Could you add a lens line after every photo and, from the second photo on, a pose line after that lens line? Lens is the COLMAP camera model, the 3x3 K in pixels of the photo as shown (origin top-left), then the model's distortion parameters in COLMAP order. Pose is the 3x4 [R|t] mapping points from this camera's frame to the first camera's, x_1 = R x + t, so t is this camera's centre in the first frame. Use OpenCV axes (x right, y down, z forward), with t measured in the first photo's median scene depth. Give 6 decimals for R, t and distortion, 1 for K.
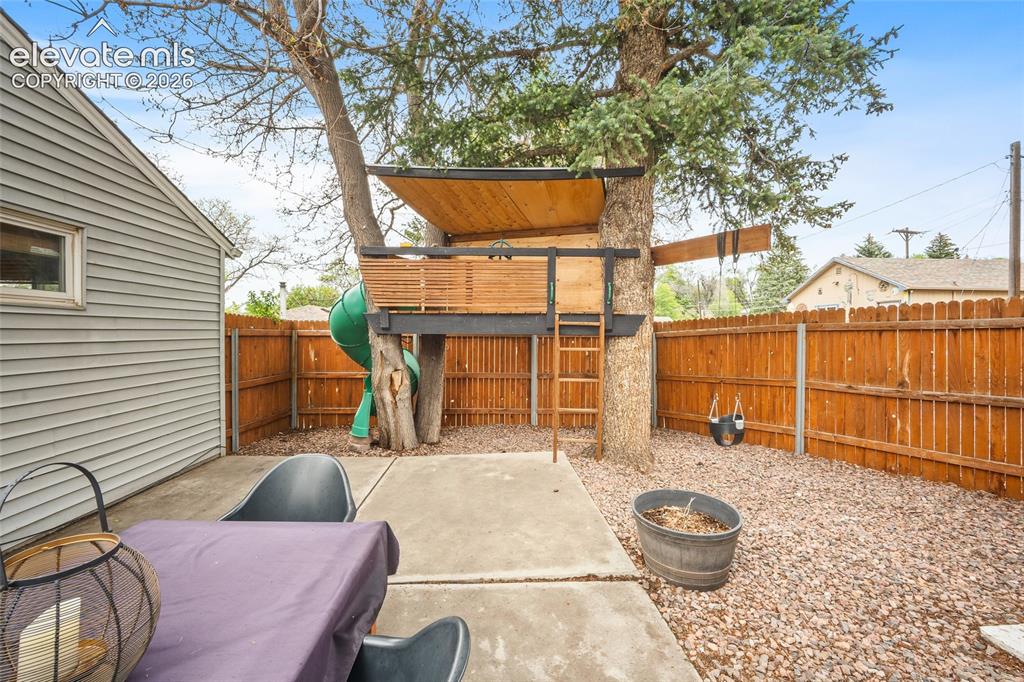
lens RADIAL K [[412.7, 0, 506.6], [0, 412.7, 334.2], [0, 0, 1]] dist [-0.001571, -0.000134]
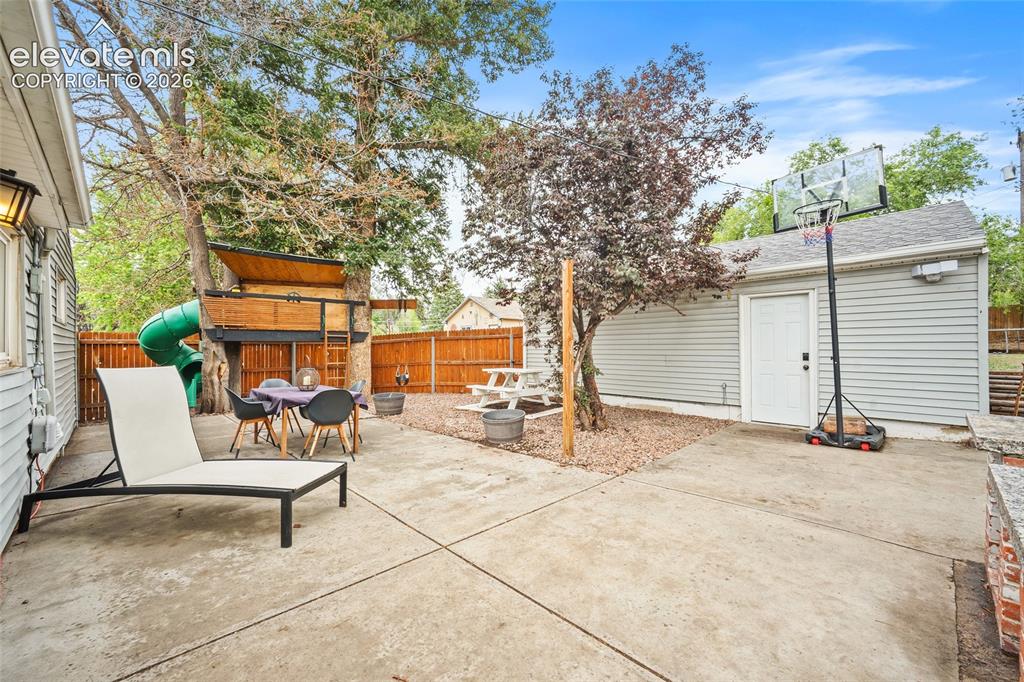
lens RADIAL K [[404.1, 0, 502.4], [0, 404.1, 347.4], [0, 0, 1]] dist [0.000840, -0.000020]
pose [[0.756525, -0.010624, 0.653878, -0.477828], [0.011227, 0.999932, 0.003257, 0.031572], [-0.653868, 0.004877, 0.756593, -0.978430]]
